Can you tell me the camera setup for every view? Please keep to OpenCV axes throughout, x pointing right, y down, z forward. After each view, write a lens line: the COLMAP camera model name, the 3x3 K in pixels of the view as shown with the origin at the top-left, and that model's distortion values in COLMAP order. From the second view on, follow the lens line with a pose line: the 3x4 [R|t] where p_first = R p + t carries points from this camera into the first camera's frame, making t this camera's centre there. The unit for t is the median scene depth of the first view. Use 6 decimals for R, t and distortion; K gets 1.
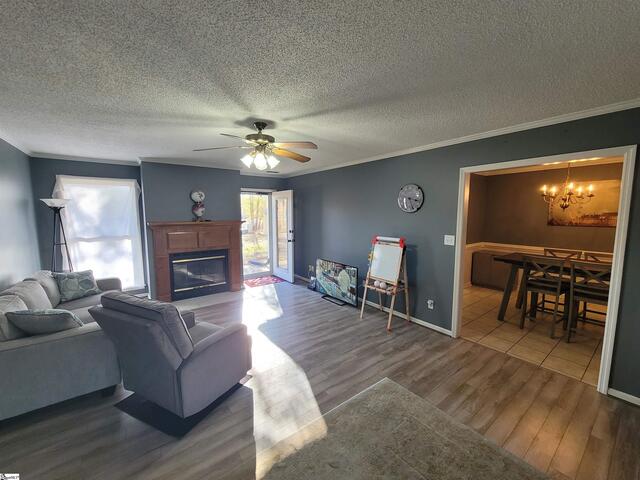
lens RADIAL K [[259.2, 0, 321.0], [0, 259.2, 234.1], [0, 0, 1]] dist [0.003891, -0.000473]
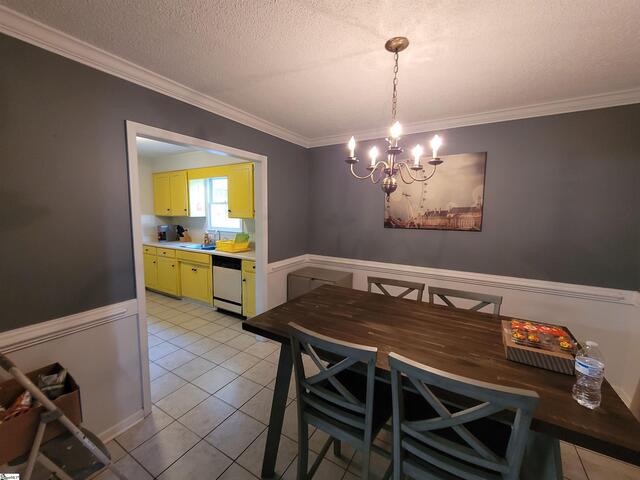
lens RADIAL K [[259.2, 0, 319.1], [0, 259.2, 235.3], [0, 0, 1]] dist [0.003891, -0.000473]
pose [[0.928097, -0.026329, 0.371406, 0.542562], [0.023314, 0.999649, 0.012607, -0.030088], [-0.371607, -0.003041, 0.928385, 0.525720]]
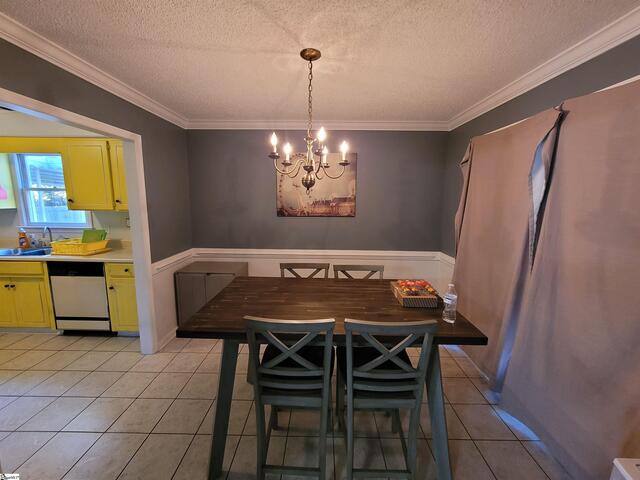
lens RADIAL K [[259.2, 0, 316.5], [0, 259.2, 234.7], [0, 0, 1]] dist [0.003891, -0.000473]
pose [[0.624166, -0.103607, 0.774392, 0.457064], [0.059541, 0.994594, 0.085077, -0.041771], [-0.779020, -0.006994, 0.626961, 0.556265]]
